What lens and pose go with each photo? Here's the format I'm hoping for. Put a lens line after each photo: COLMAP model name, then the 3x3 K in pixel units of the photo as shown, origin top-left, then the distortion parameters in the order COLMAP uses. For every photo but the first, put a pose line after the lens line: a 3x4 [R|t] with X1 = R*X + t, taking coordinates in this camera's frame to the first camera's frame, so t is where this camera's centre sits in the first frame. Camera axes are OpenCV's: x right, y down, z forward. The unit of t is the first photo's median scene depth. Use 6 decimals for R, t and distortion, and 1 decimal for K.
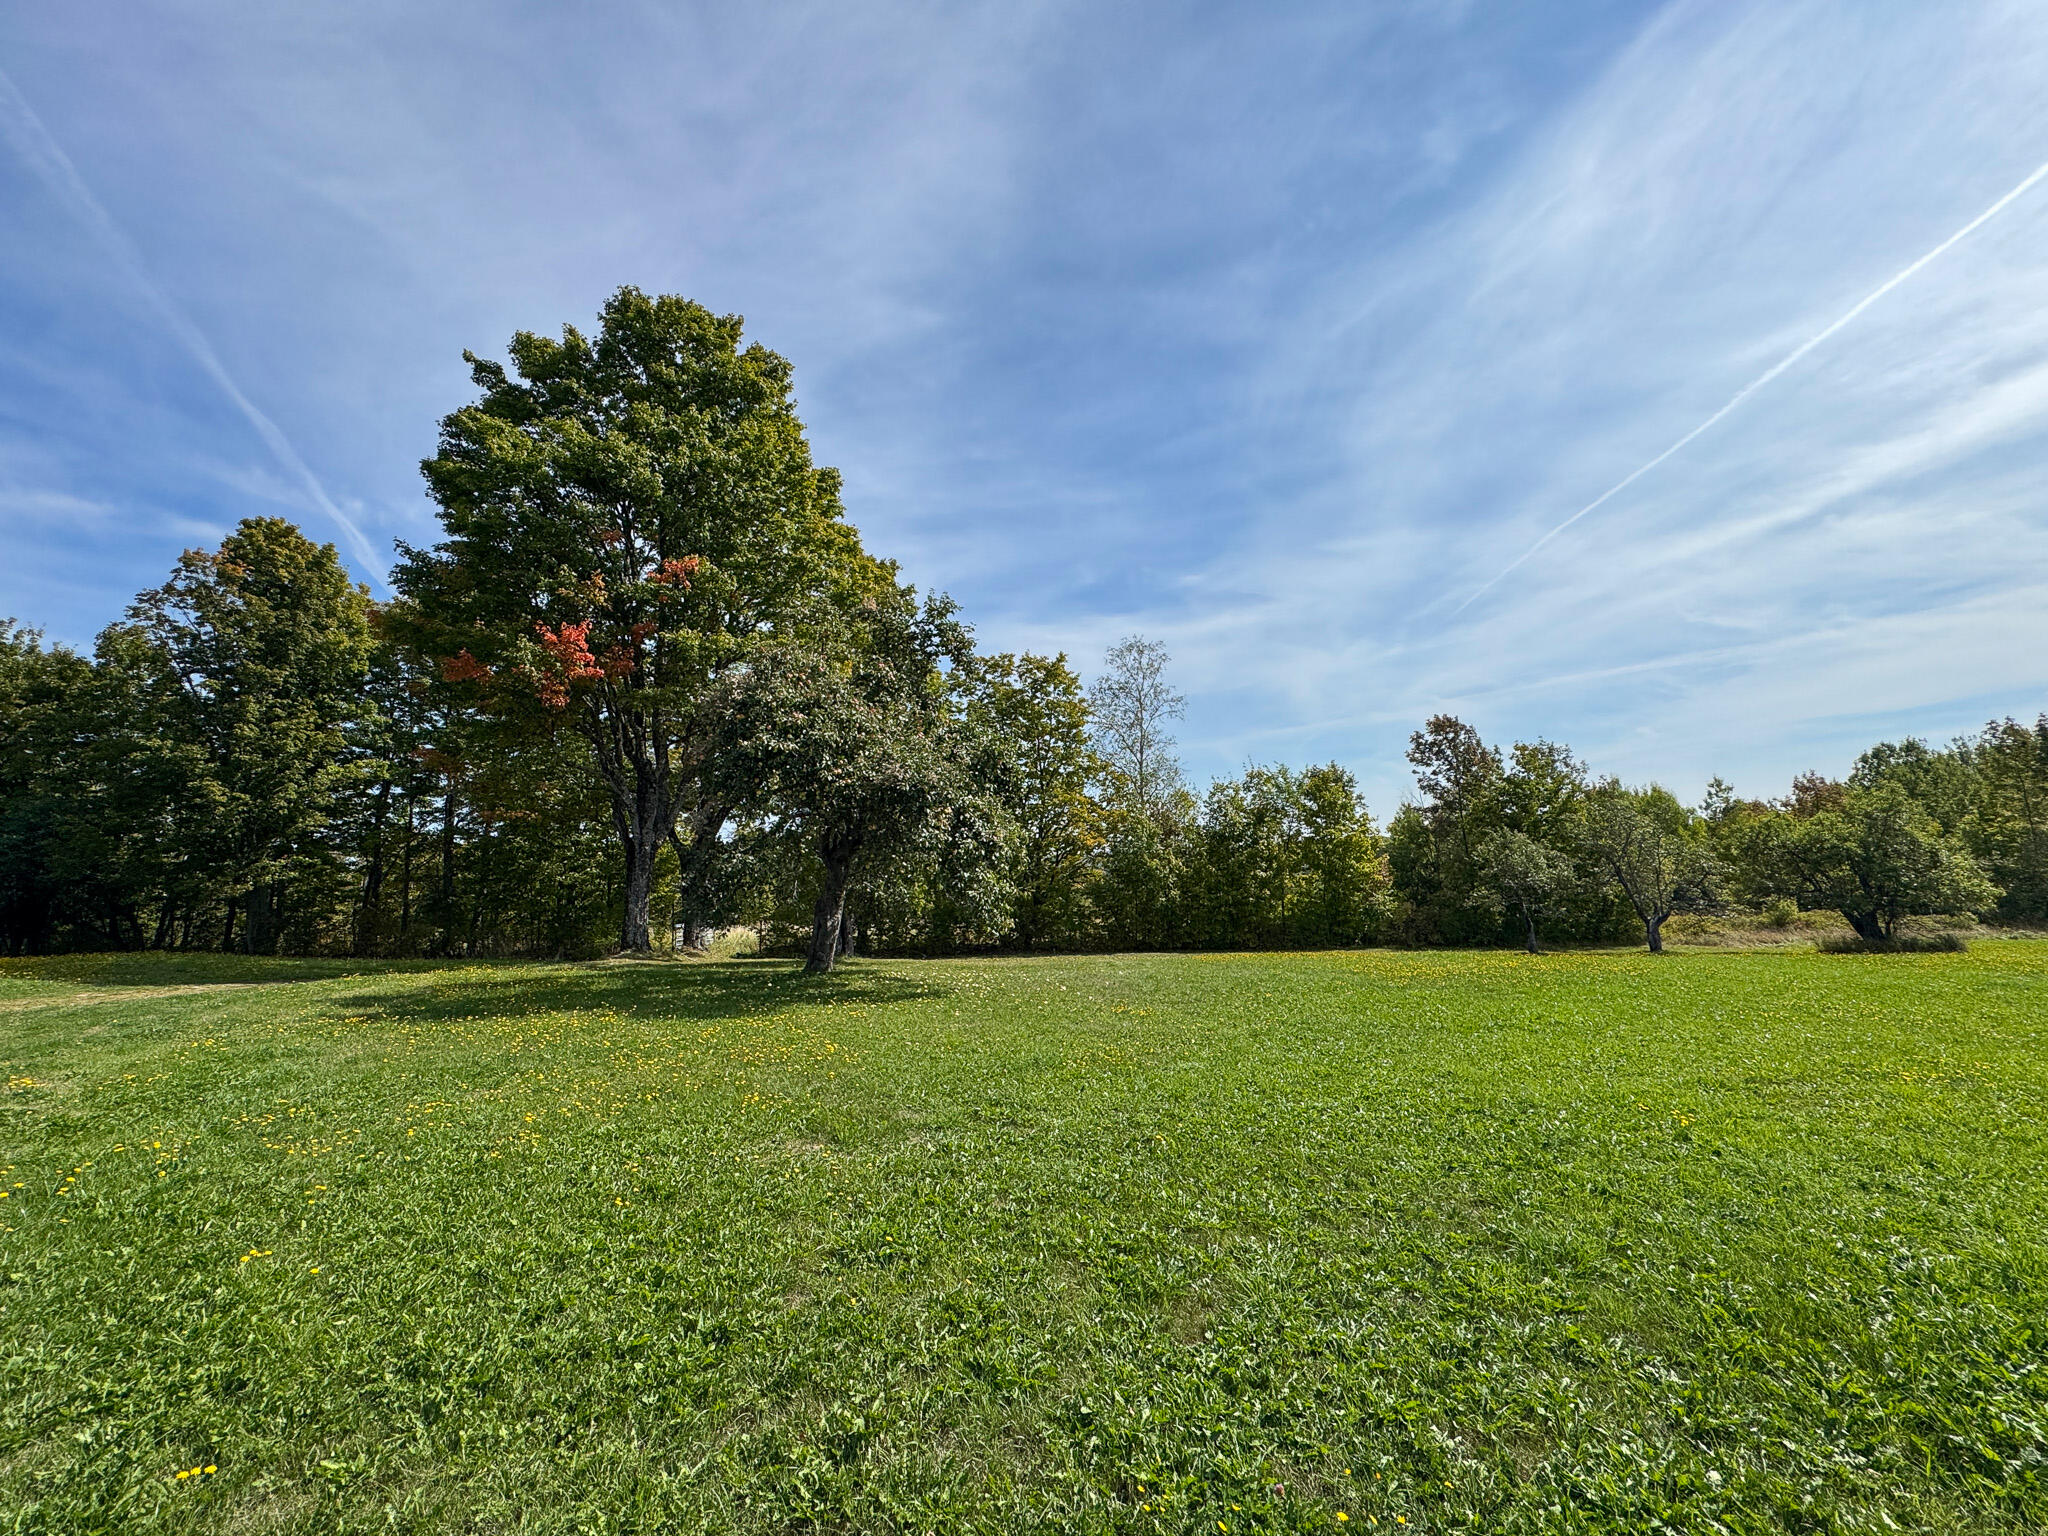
lens RADIAL K [[927.8, 0, 1024.0], [0, 927.8, 768.0], [0, 0, 1]] dist [-0.000568, -0.000015]
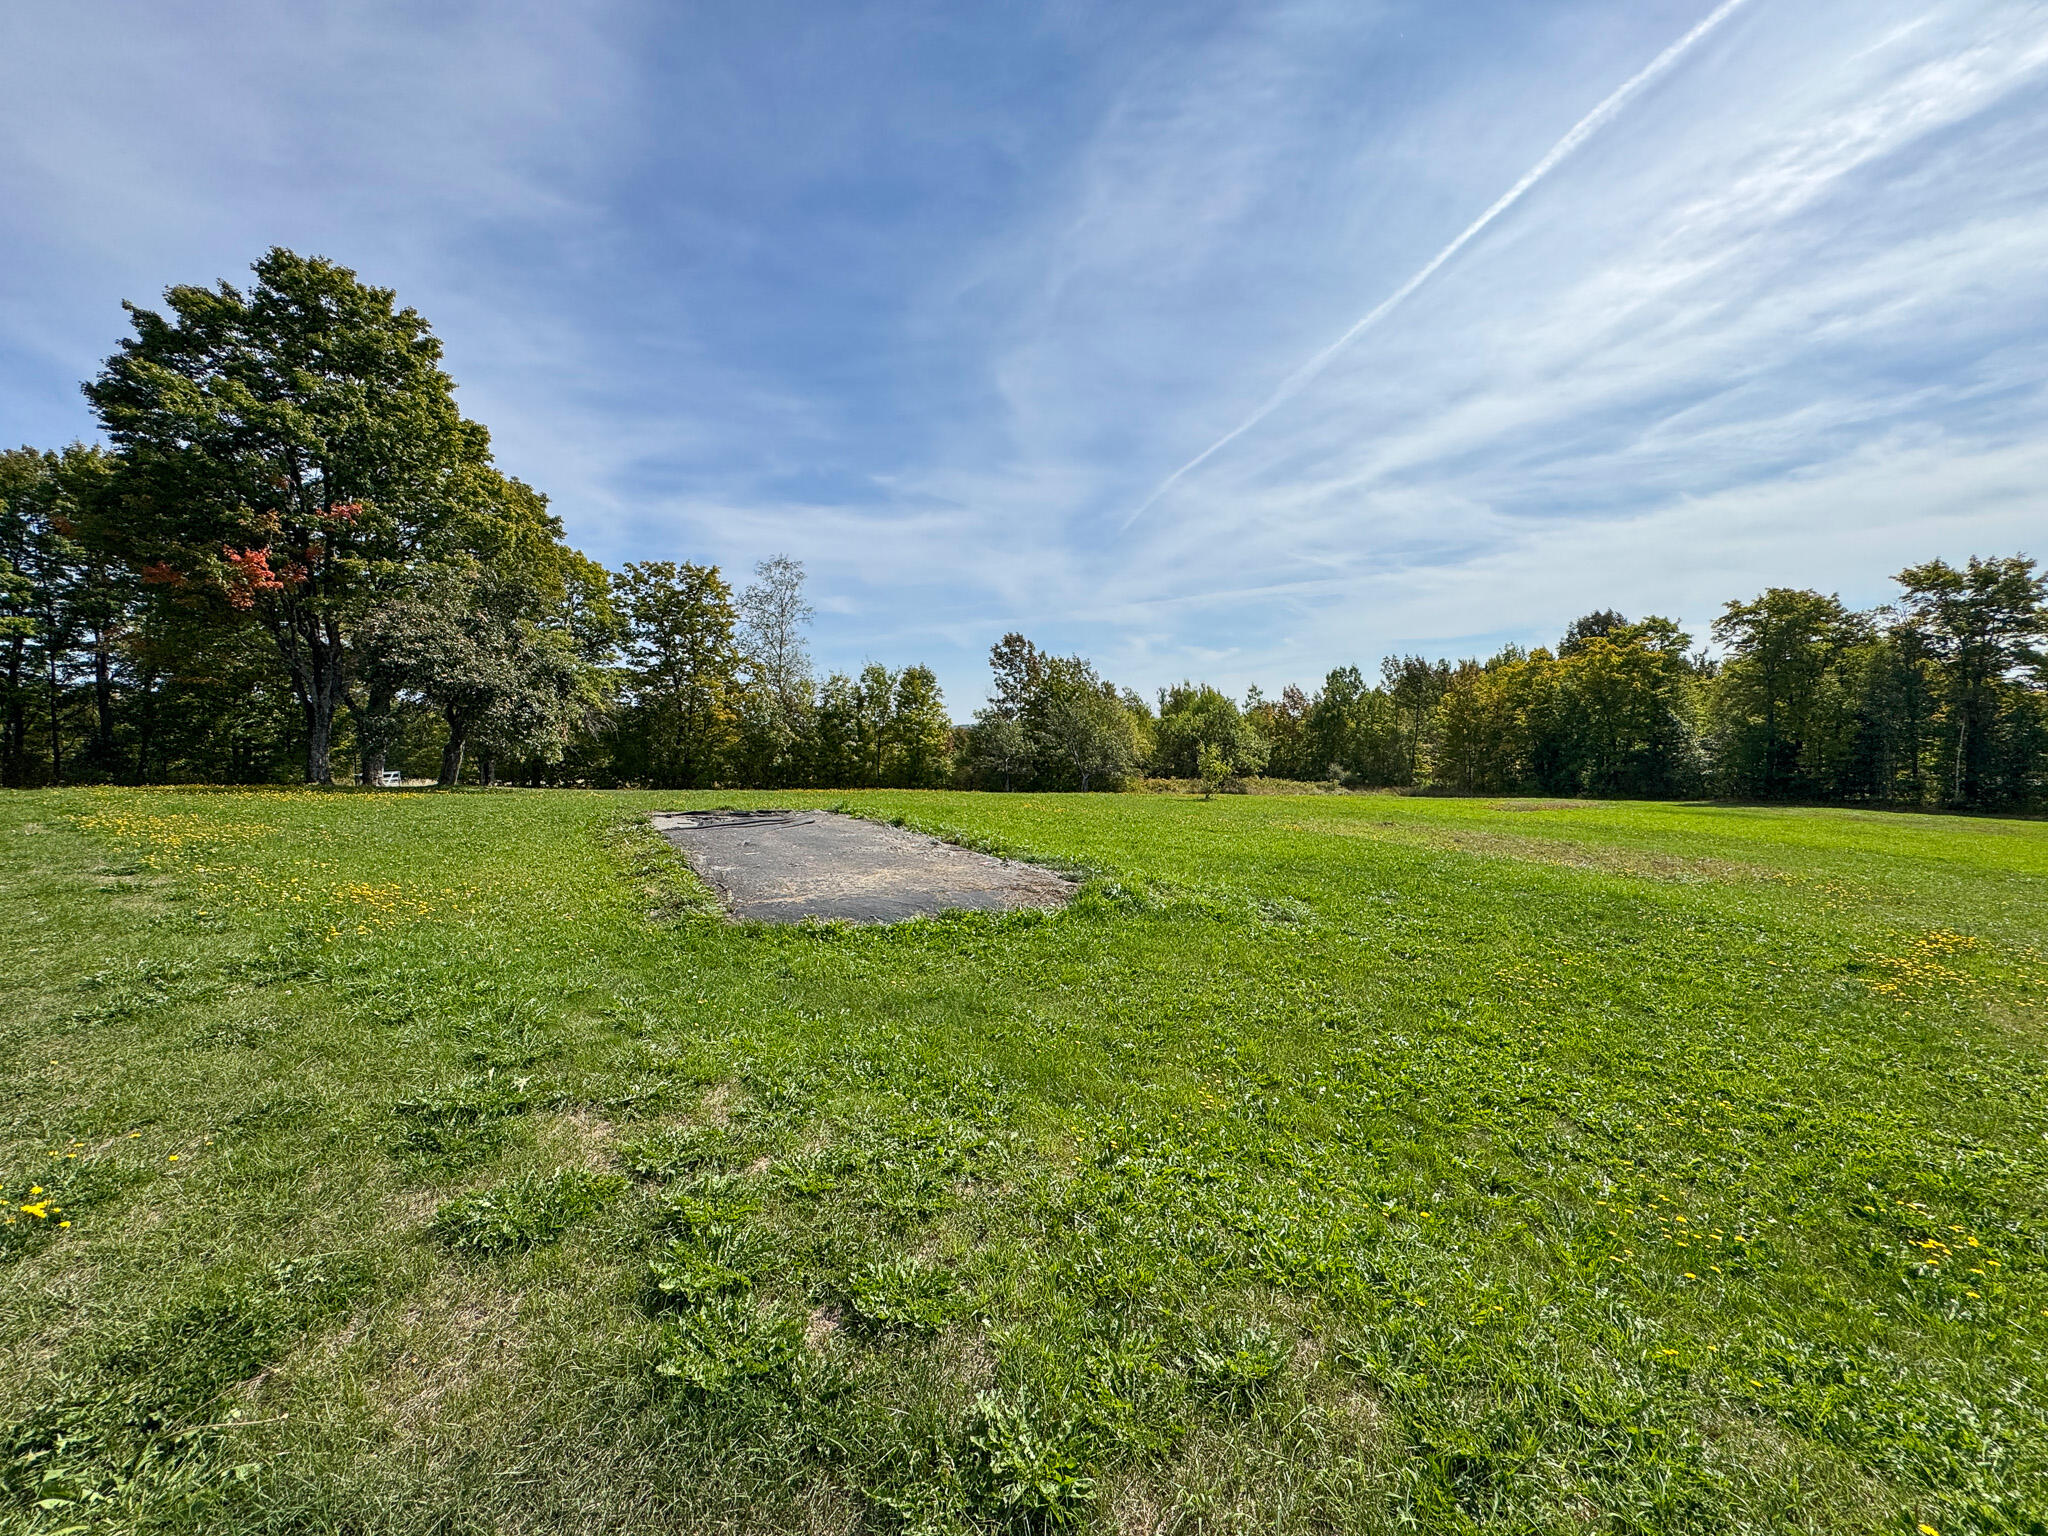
lens RADIAL K [[877.9, 0, 1024.0], [0, 877.9, 768.0], [0, 0, 1]] dist [0.019504, 0.000042]
pose [[0.960695, 0.017866, 0.277032, 0.122018], [-0.055568, 0.990106, 0.128848, -0.030213], [-0.271989, -0.139178, 0.952182, -0.296143]]
